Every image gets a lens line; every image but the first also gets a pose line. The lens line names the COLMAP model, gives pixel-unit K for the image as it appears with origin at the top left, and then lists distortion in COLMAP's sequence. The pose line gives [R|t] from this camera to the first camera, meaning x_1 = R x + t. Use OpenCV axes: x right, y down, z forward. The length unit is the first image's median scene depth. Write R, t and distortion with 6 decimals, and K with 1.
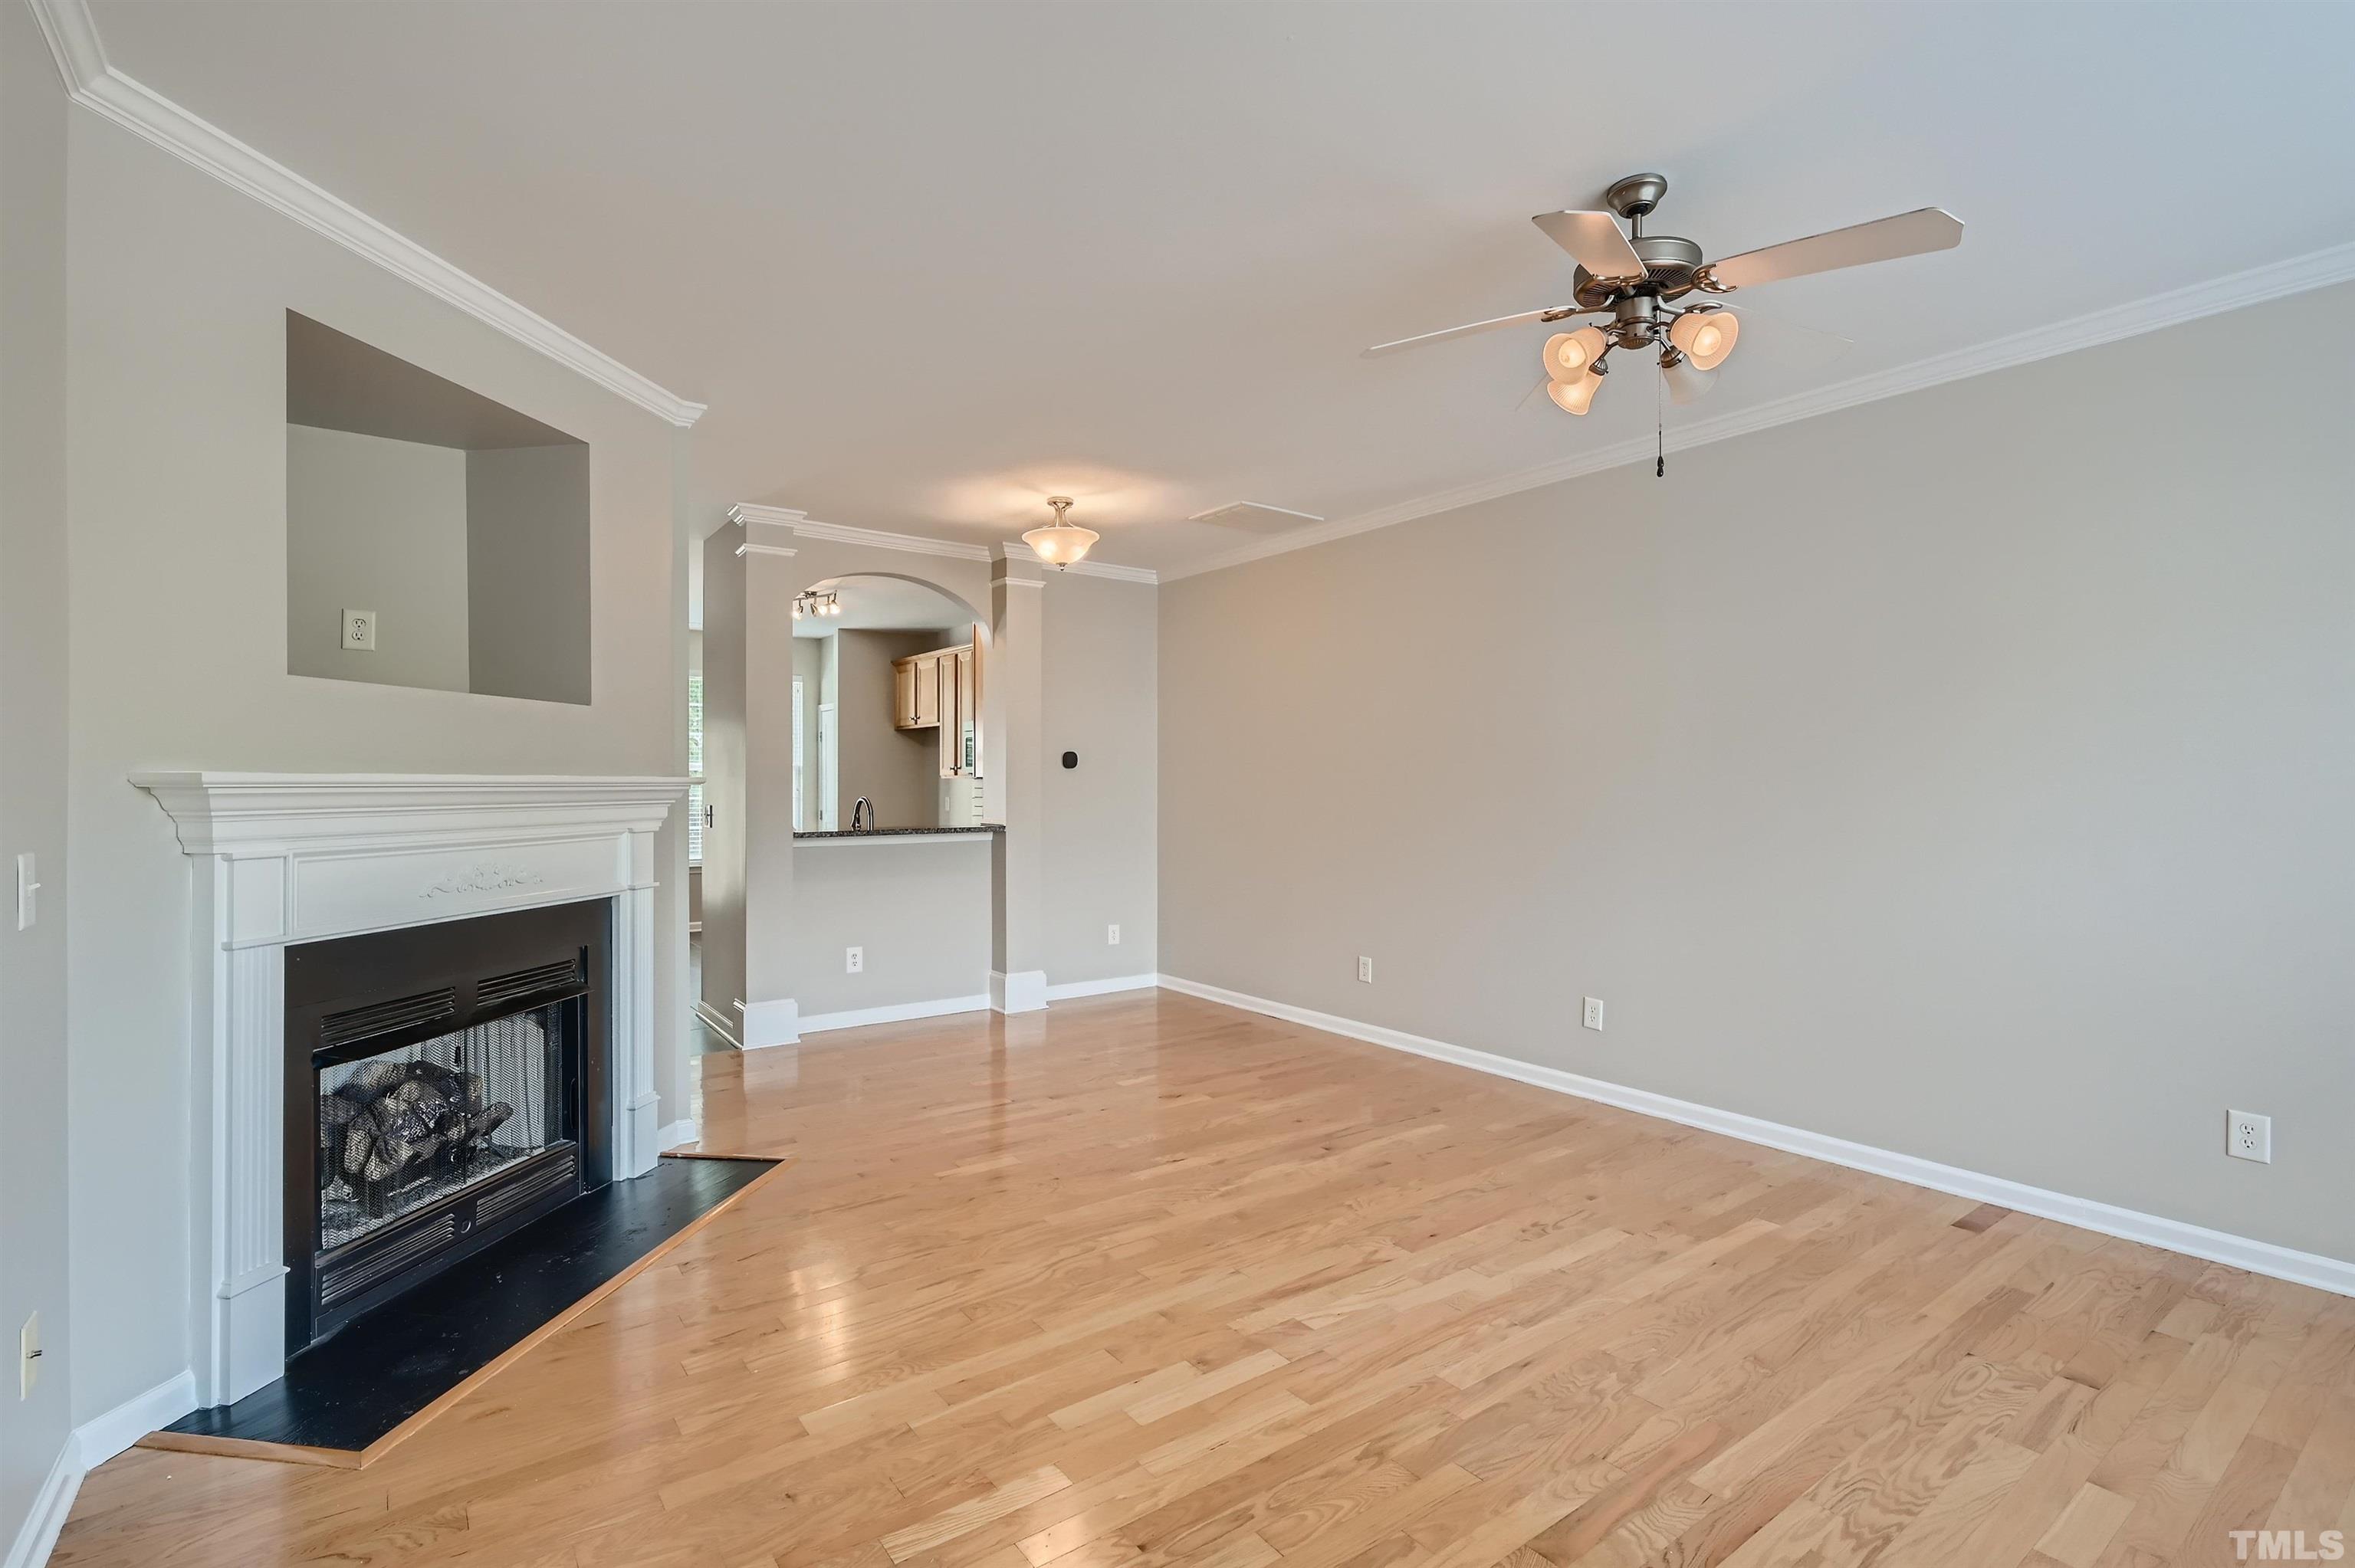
lens RADIAL K [[1080.0, 0, 1181.1], [0, 1080.0, 773.3], [0, 0, 1]] dist [-0.001126, 0.000477]
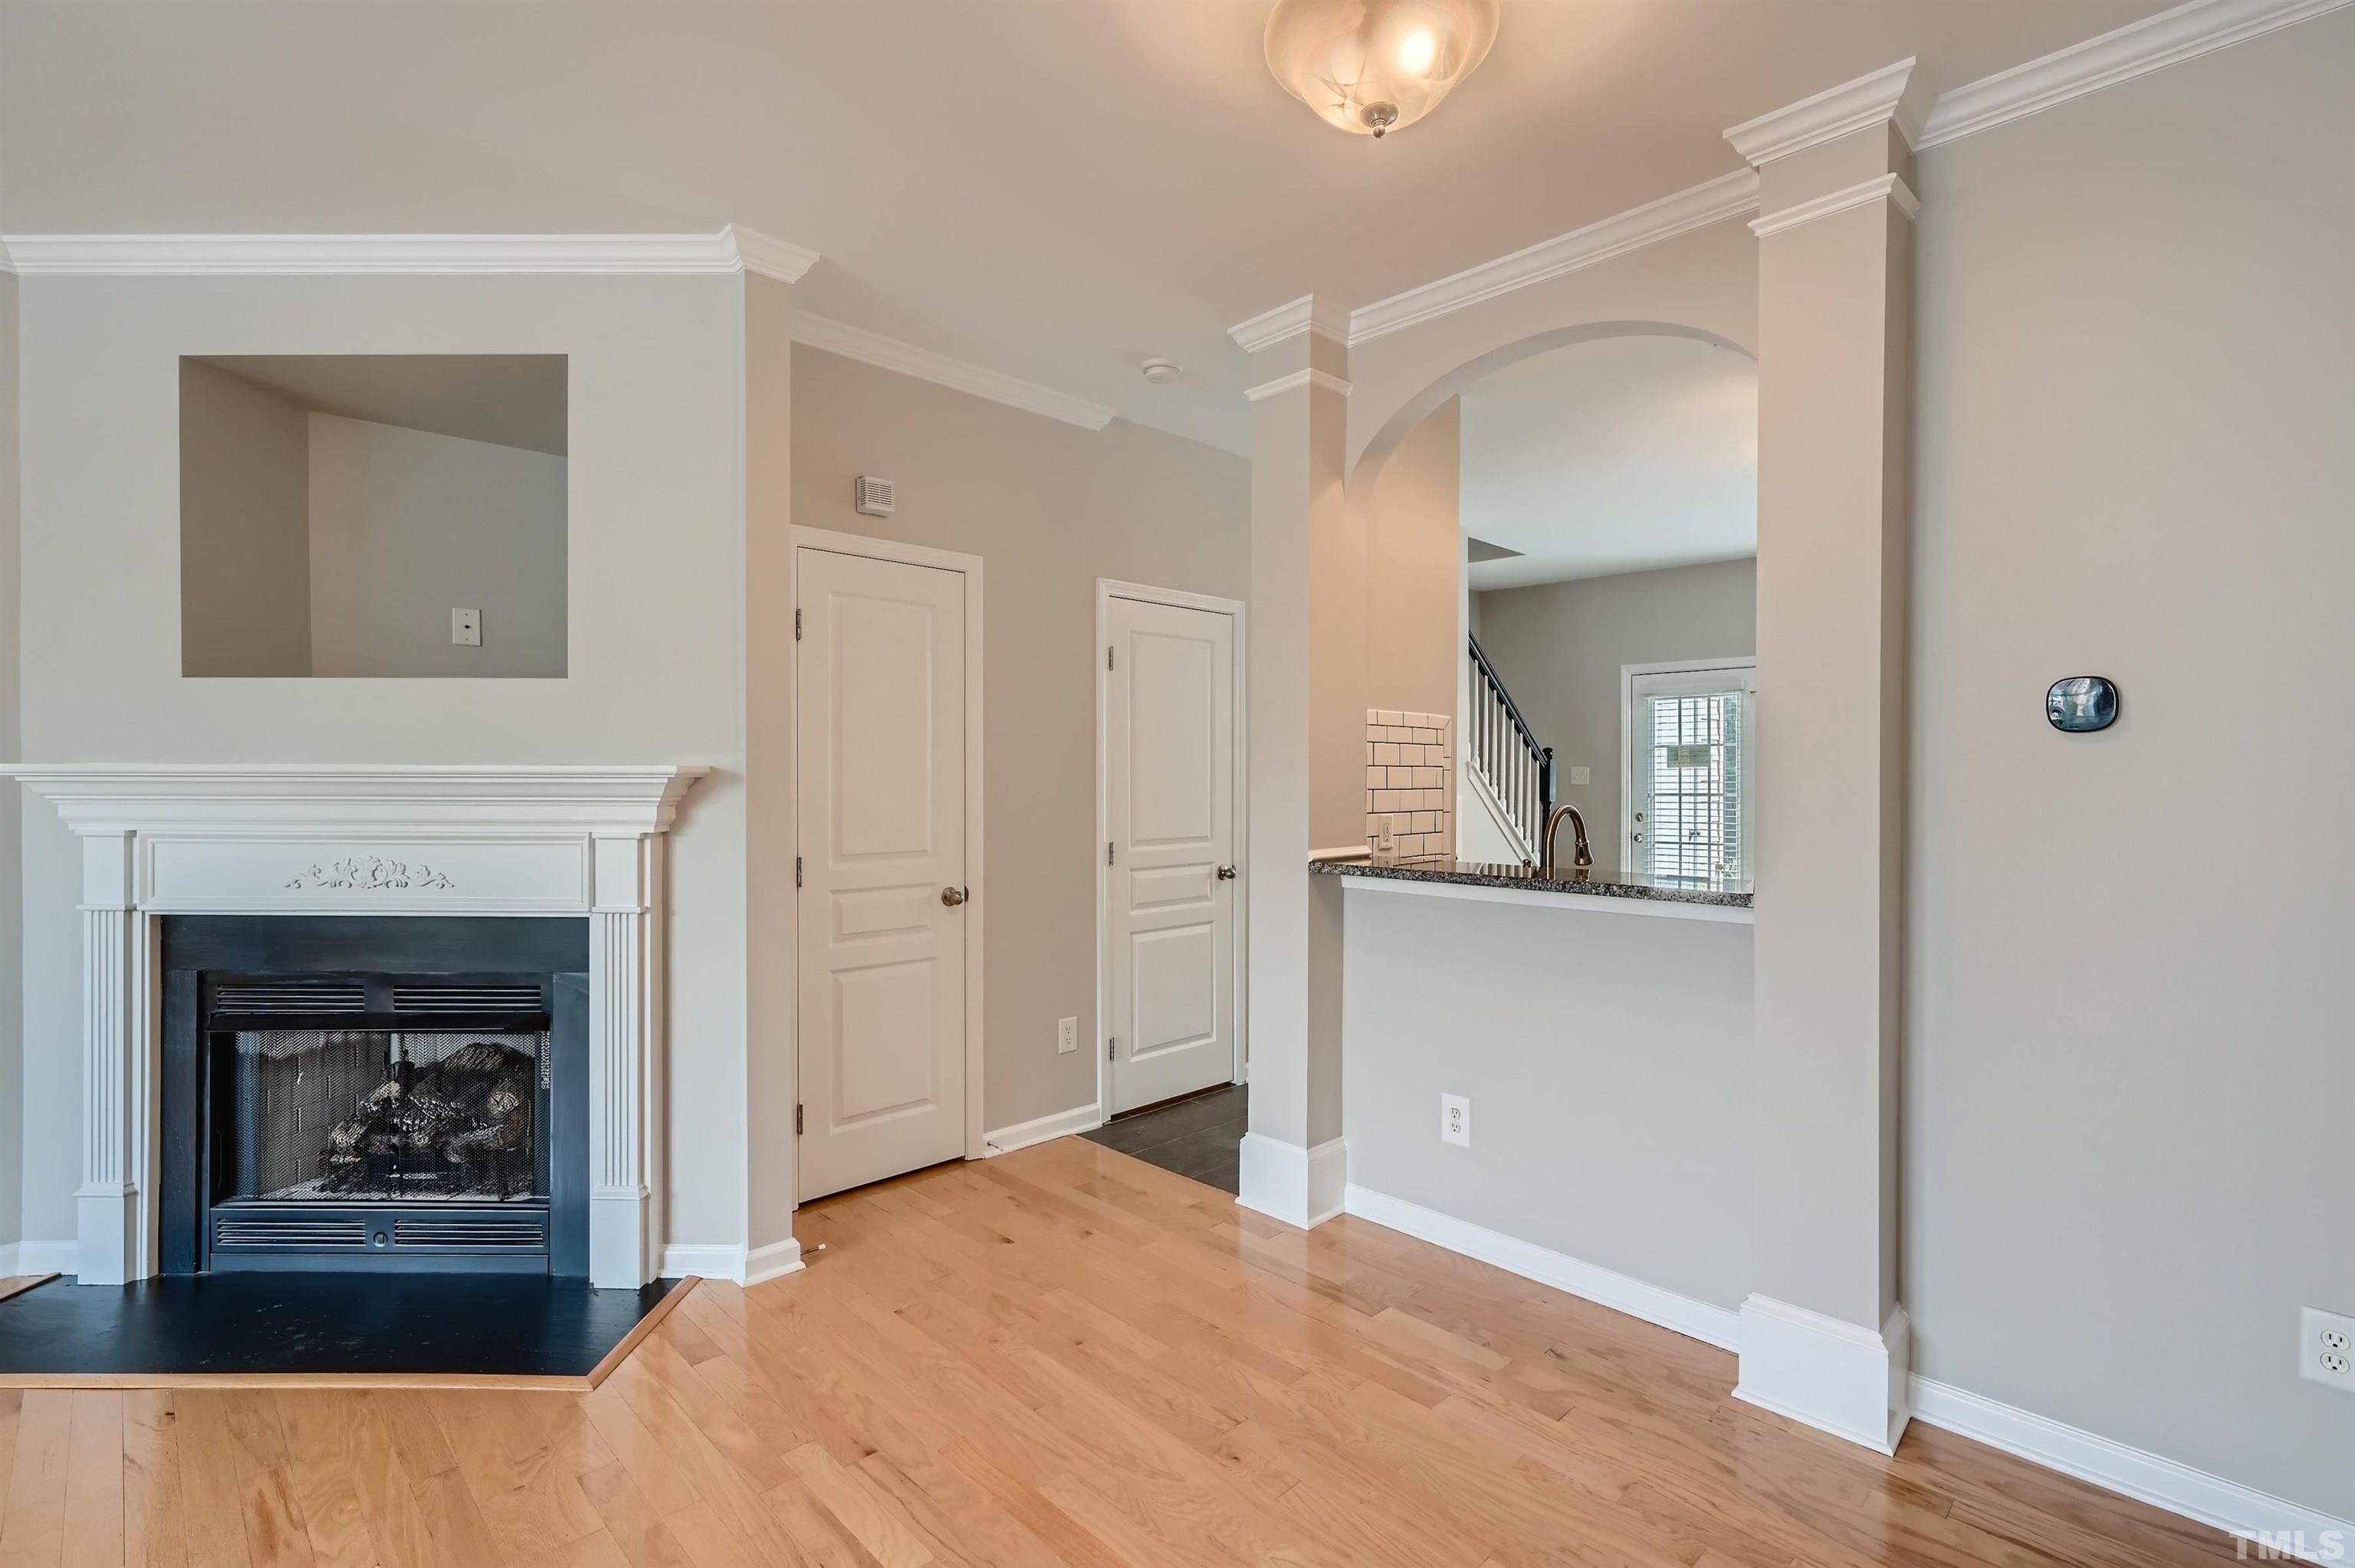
lens RADIAL K [[1080.0, 0, 1178.0], [0, 1080.0, 781.1], [0, 0, 1]] dist [-0.001126, 0.000477]
pose [[0.139966, 0.005174, -0.990143, 0.331065], [0.004562, 0.999972, 0.005871, 0.012153], [0.990146, -0.005338, 0.139939, 1.389829]]
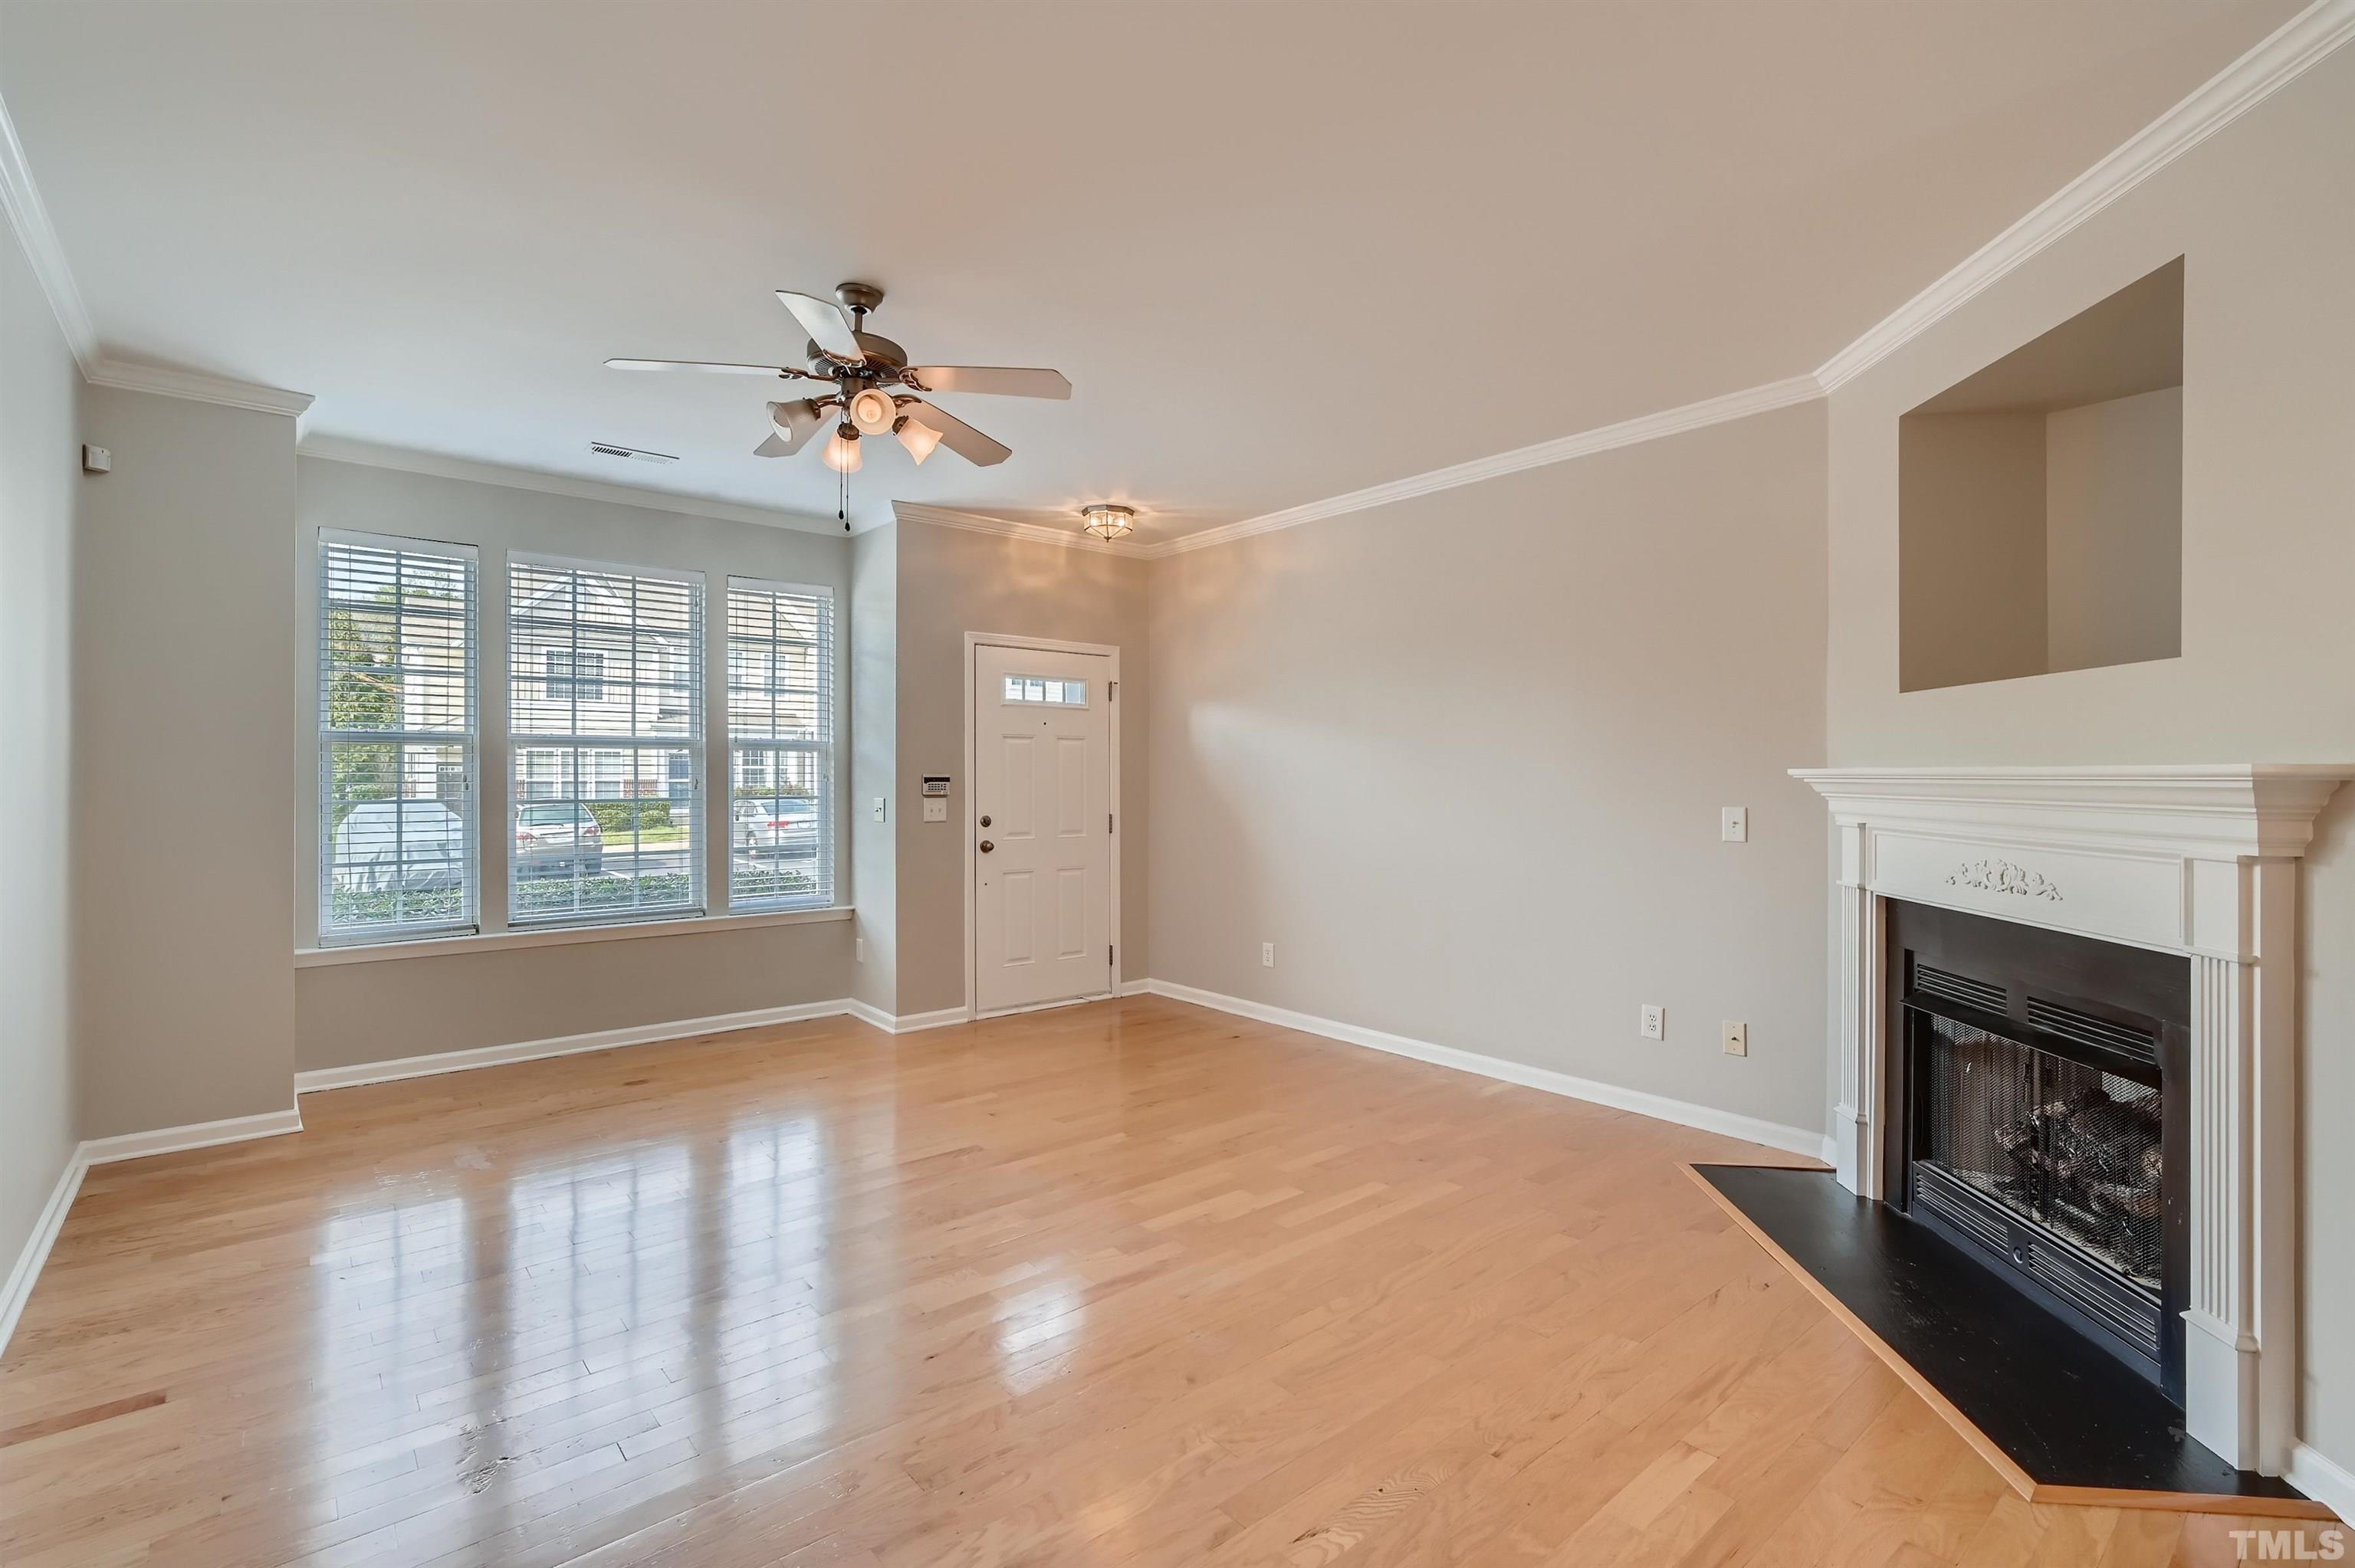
lens RADIAL K [[1080.0, 0, 1178.9], [0, 1080.0, 770.7], [0, 0, 1]] dist [-0.001126, 0.000477]
pose [[-0.997835, -0.003907, -0.065652, 0.101457], [-0.003194, 0.999935, -0.010970, 0.015372], [0.065691, -0.010737, -0.997782, 1.669077]]
